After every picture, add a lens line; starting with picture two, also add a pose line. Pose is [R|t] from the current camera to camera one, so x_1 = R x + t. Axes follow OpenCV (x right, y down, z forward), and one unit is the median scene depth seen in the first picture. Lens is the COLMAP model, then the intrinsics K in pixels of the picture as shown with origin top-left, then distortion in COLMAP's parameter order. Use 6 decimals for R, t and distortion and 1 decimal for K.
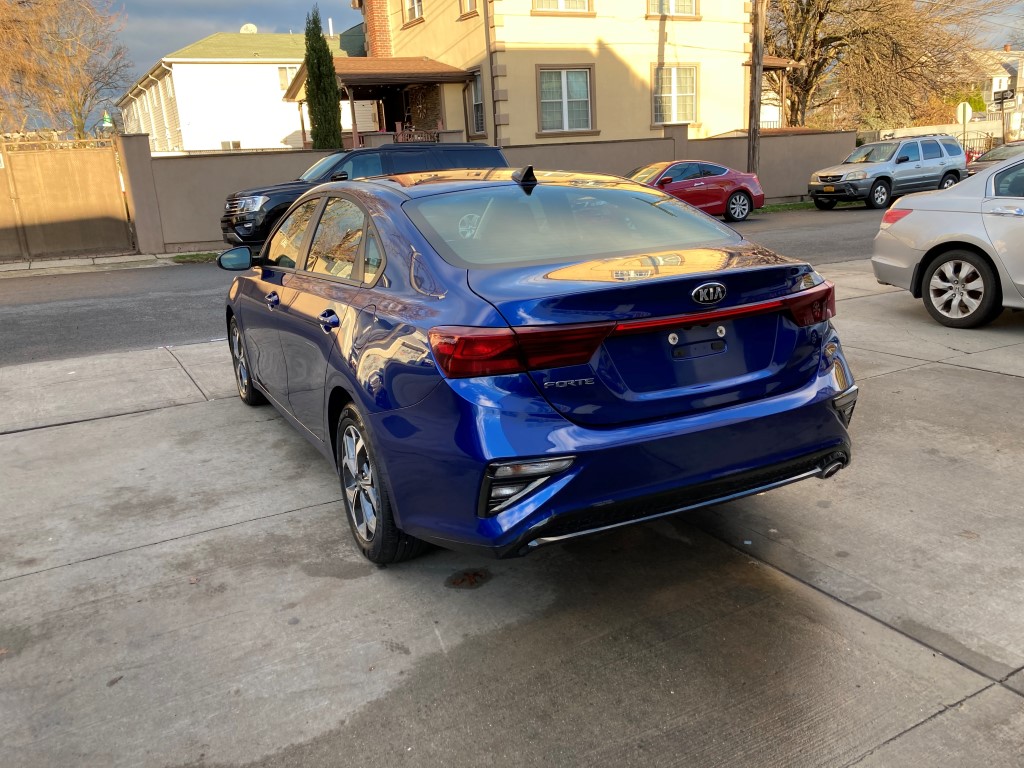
lens RADIAL K [[839.9, 0, 516.1], [0, 839.9, 385.0], [0, 0, 1]] dist [0.013284, 0.006785]
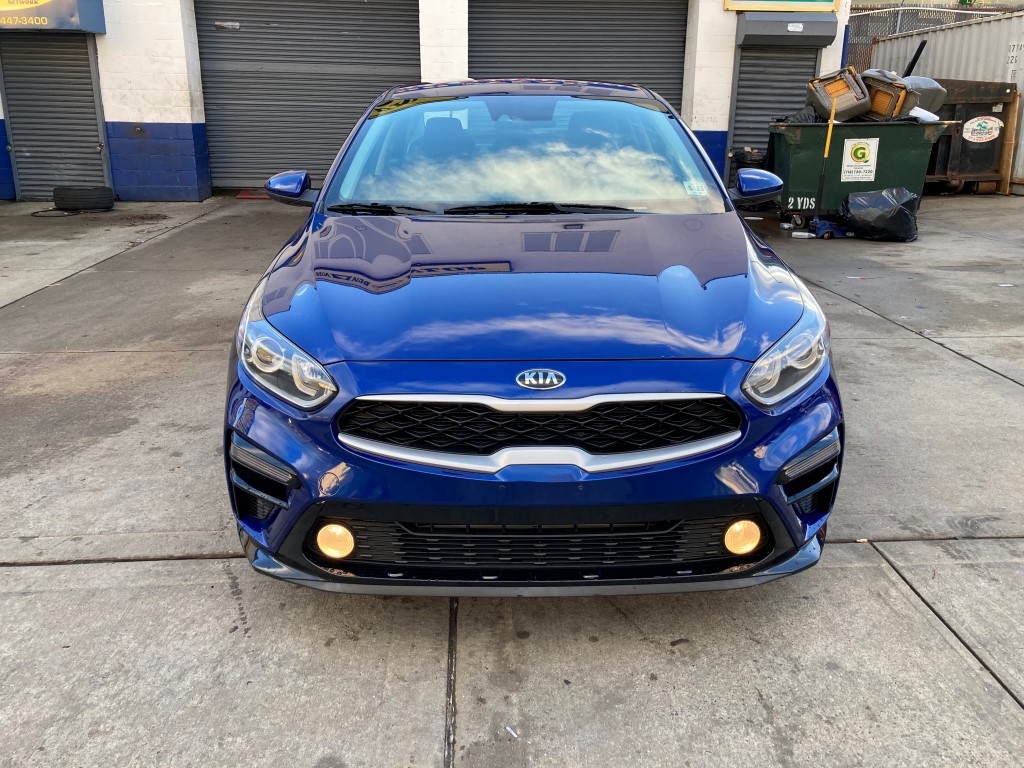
lens RADIAL K [[837.9, 0, 515.8], [0, 837.9, 365.2], [0, 0, 1]] dist [0.012753, 0.003823]
pose [[-0.900886, -0.077156, 0.427144, -0.489558], [0.154365, 0.862790, 0.481419, -0.407715], [-0.405680, 0.499640, -0.765365, 1.779452]]
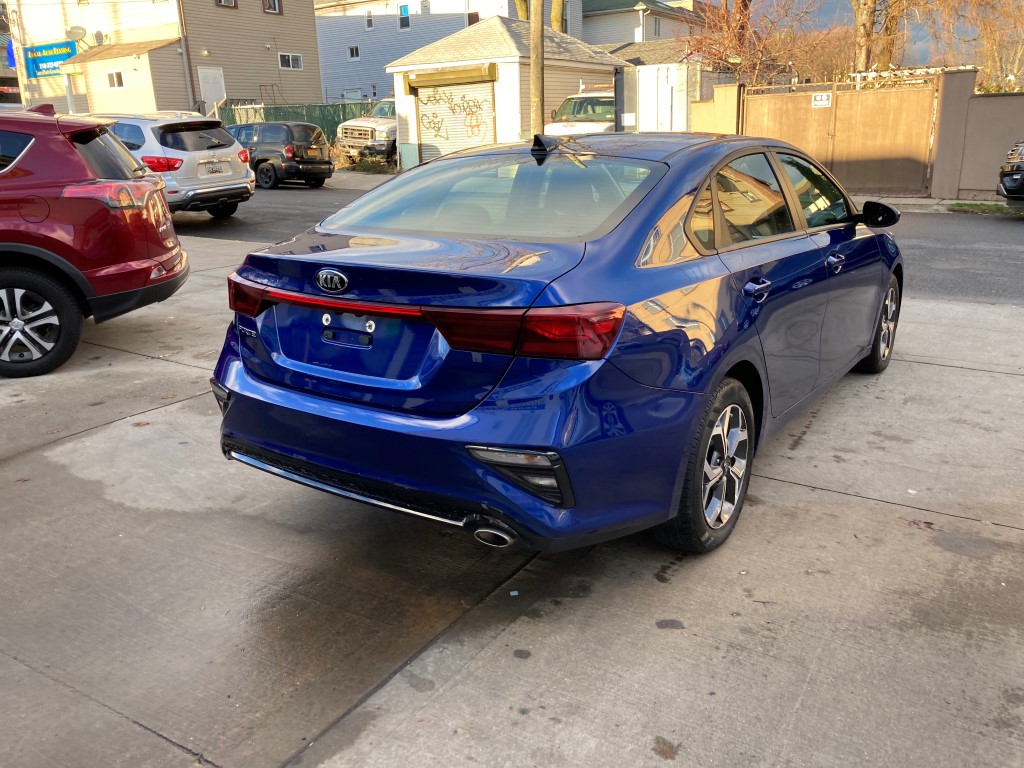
lens RADIAL K [[833.7, 0, 512.0], [0, 833.7, 384.0], [0, 0, 1]] dist [0.007923, 0.006584]
pose [[0.480214, 0.289480, -0.828007, 0.654540], [-0.225485, 0.952990, 0.202402, -0.133690], [0.847674, 0.089506, 0.522912, 0.384685]]
